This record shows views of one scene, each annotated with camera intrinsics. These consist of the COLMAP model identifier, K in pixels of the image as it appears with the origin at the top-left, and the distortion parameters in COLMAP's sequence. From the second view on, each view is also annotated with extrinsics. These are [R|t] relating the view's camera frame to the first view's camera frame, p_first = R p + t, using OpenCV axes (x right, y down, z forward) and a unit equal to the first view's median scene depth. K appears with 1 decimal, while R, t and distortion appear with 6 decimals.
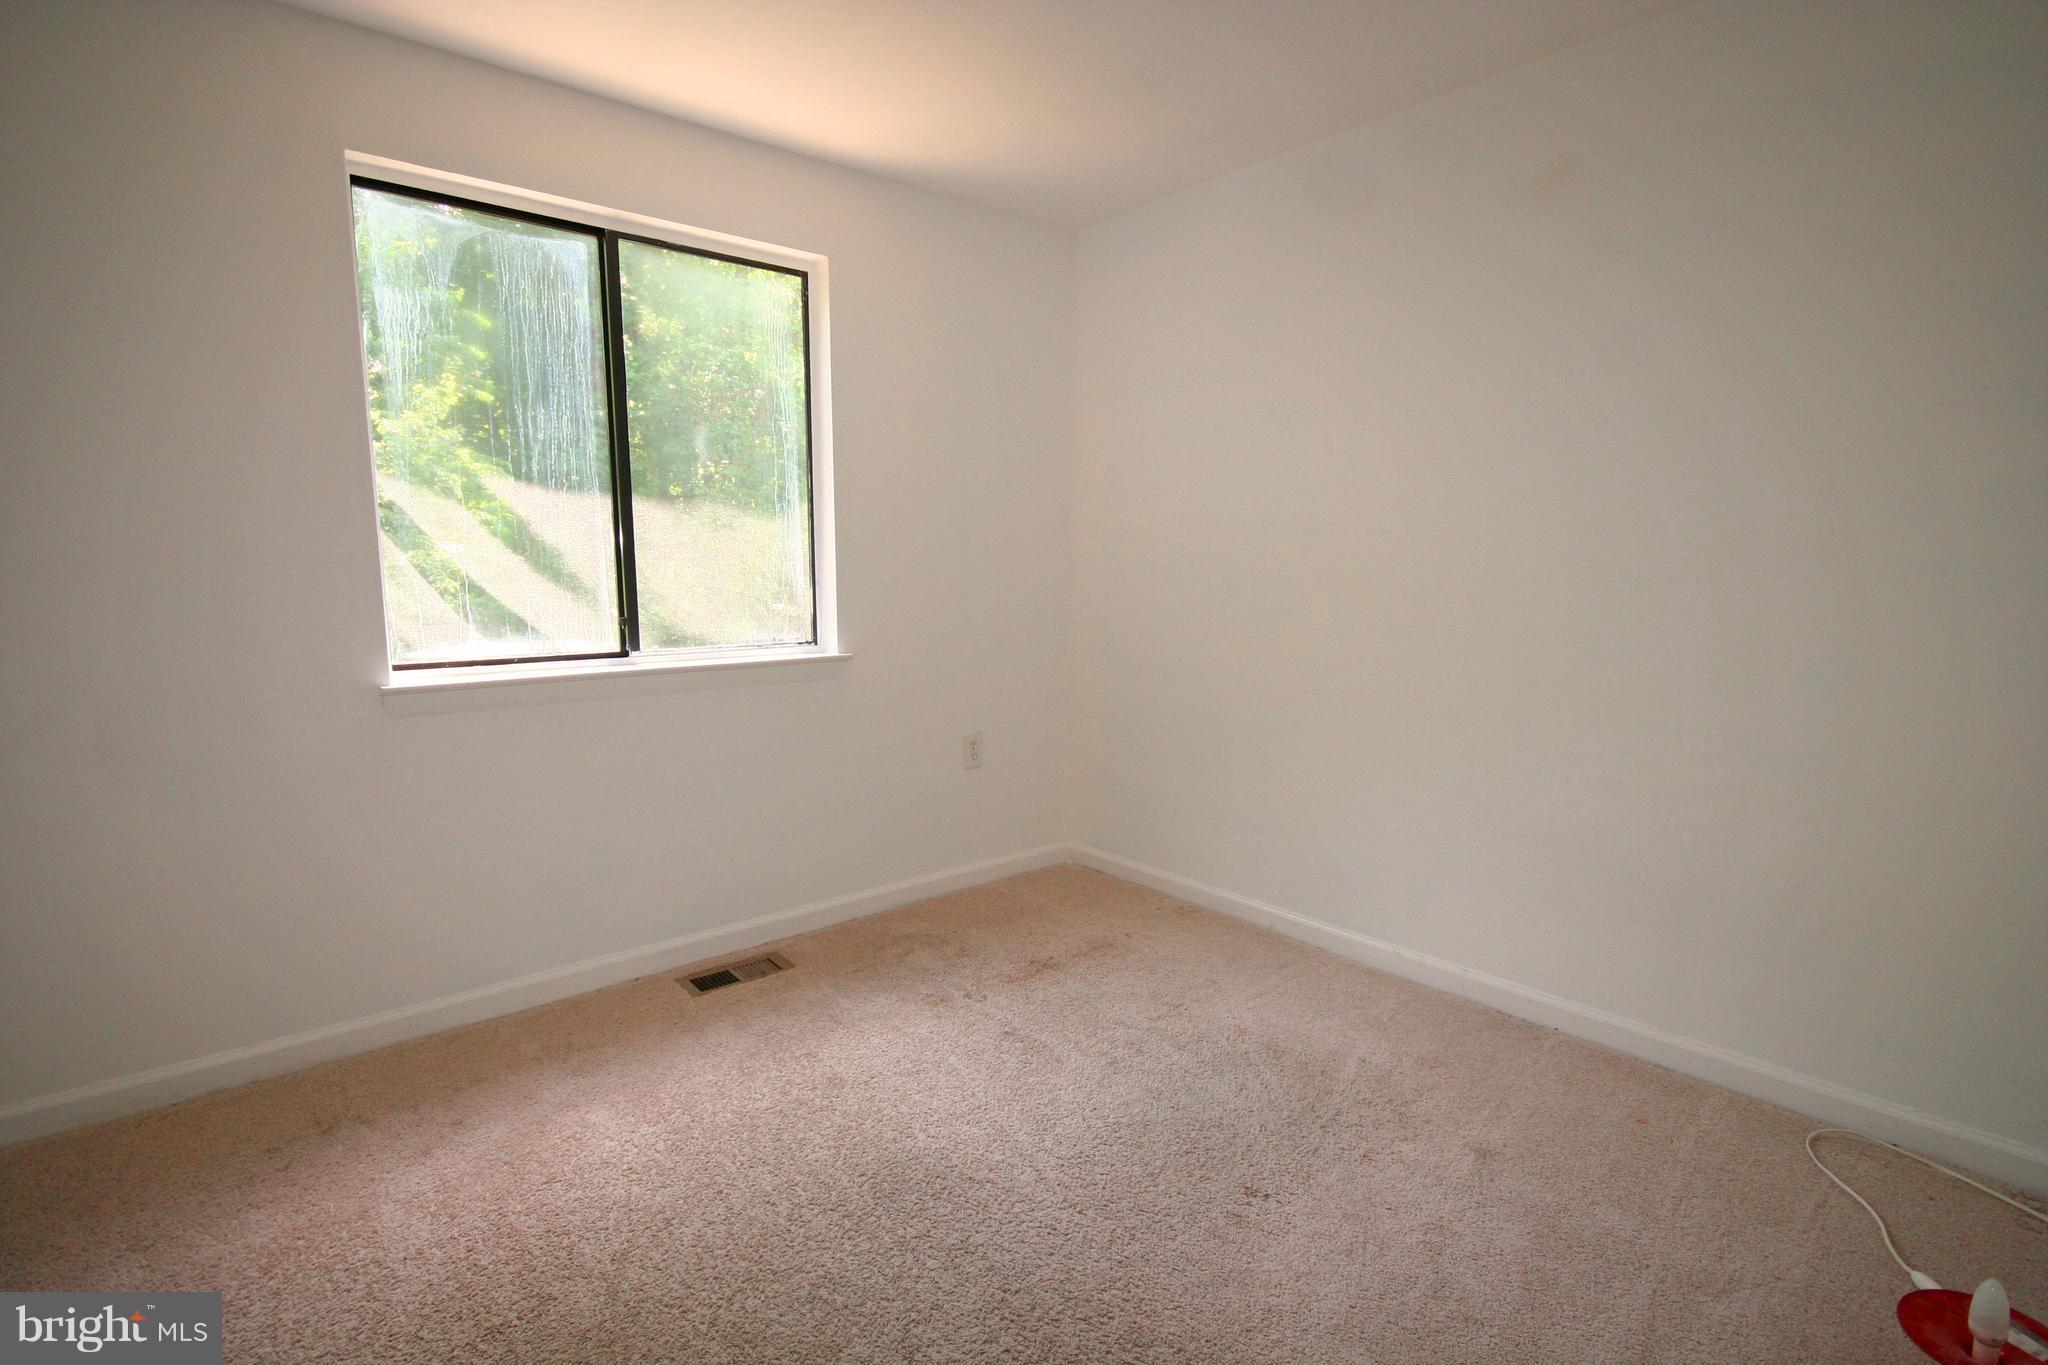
lens RADIAL K [[950.0, 0, 1023.7], [0, 950.0, 678.0], [0, 0, 1]] dist [0.001872, 0.000386]
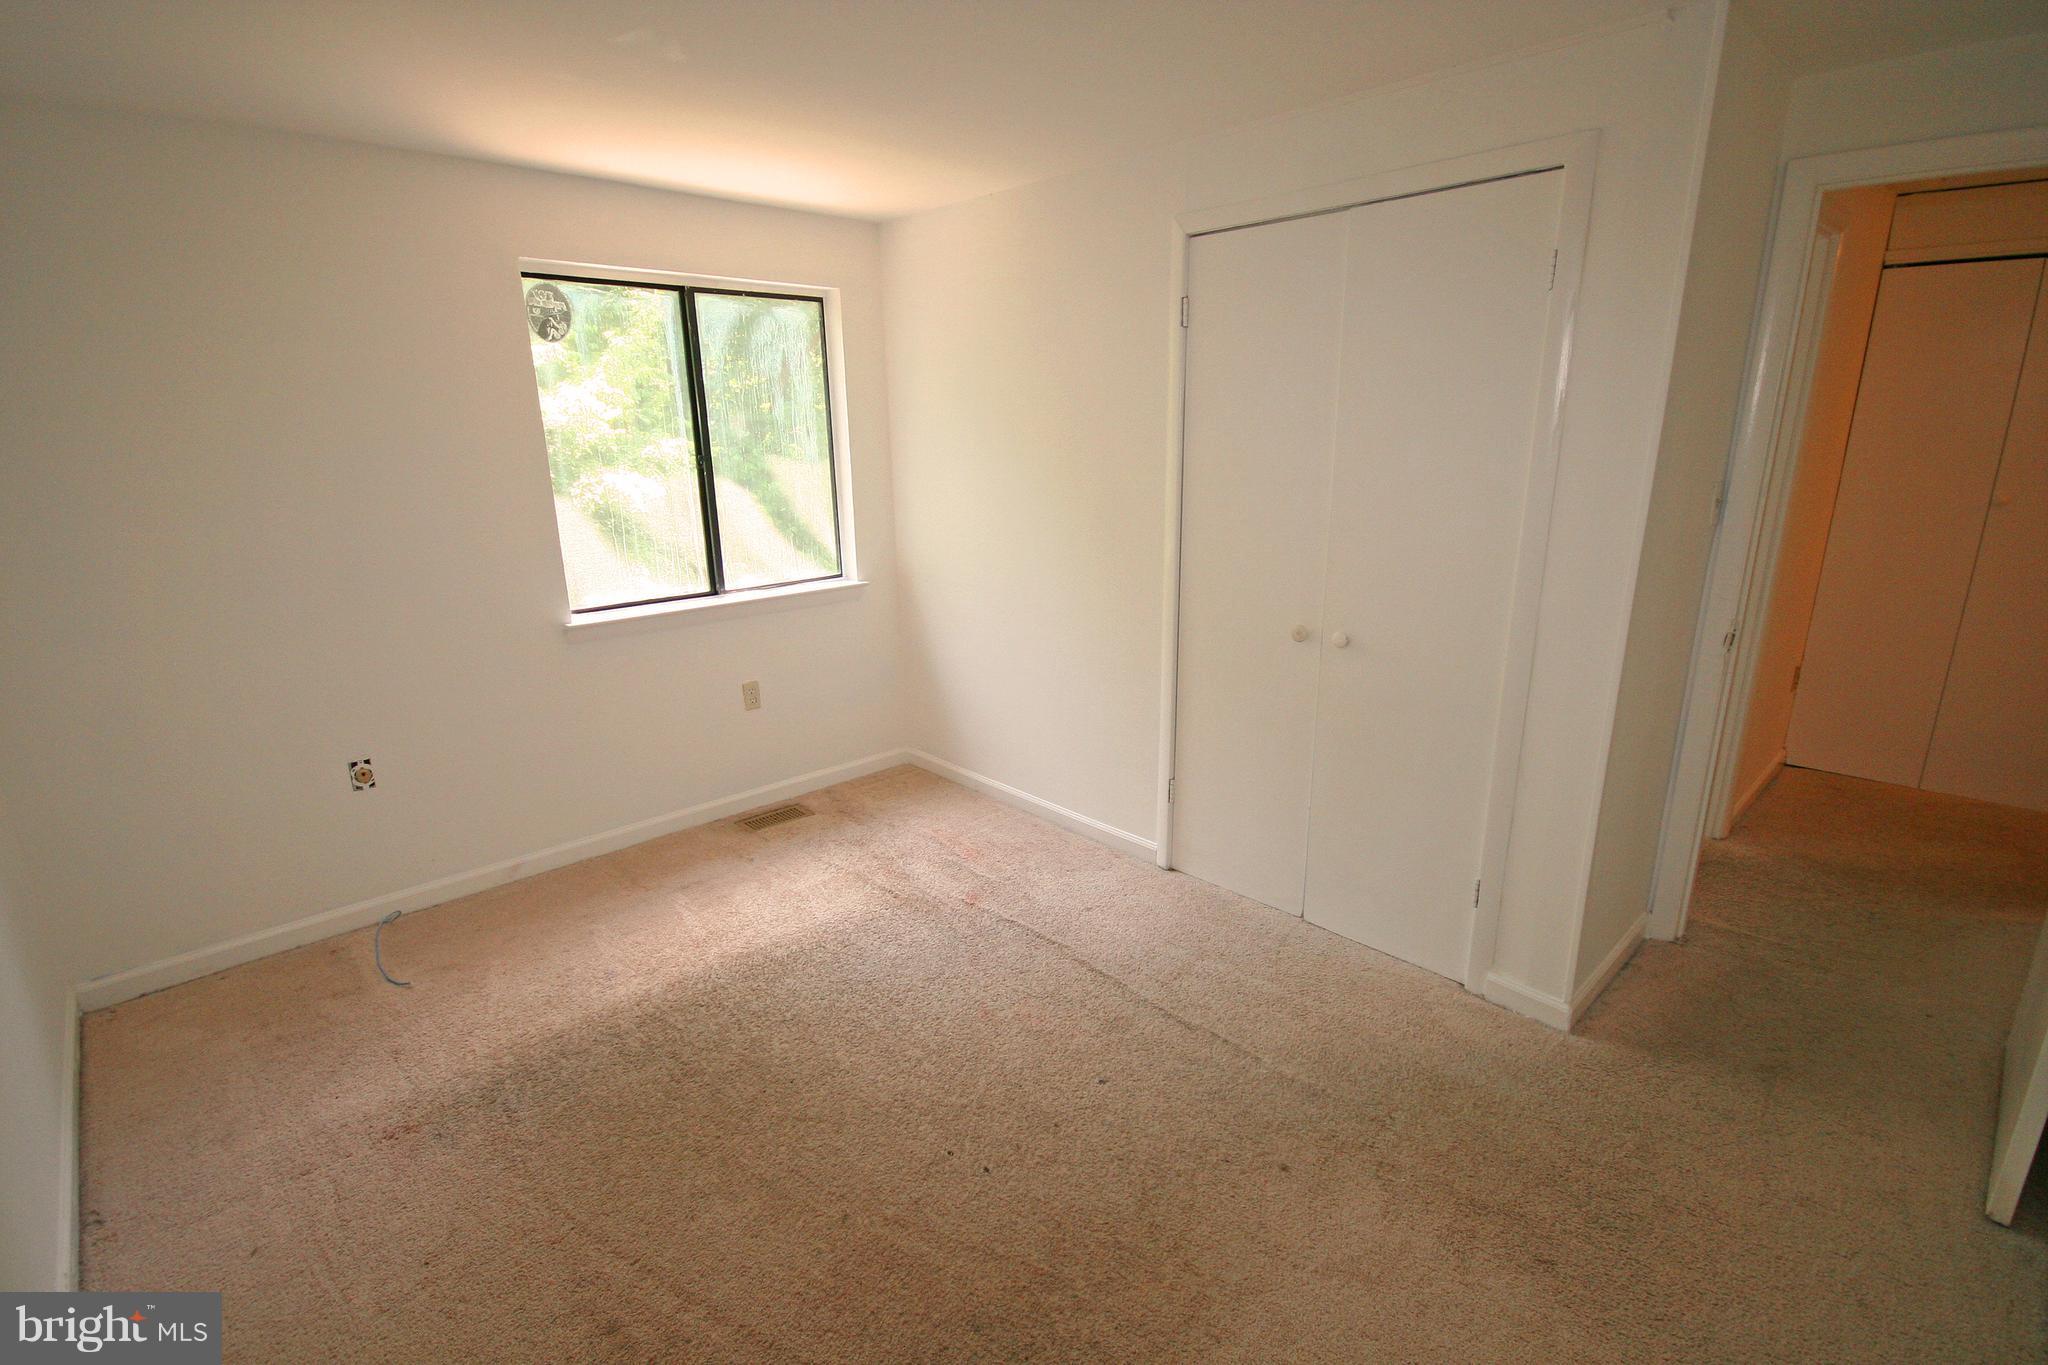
lens RADIAL K [[950.0, 0, 1023.7], [0, 950.0, 678.0], [0, 0, 1]] dist [0.001872, 0.000386]
pose [[0.997482, -0.031916, 0.063340, -0.052483], [0.022869, 0.990065, 0.138737, -0.085677], [-0.067139, -0.136939, 0.988302, -0.457187]]
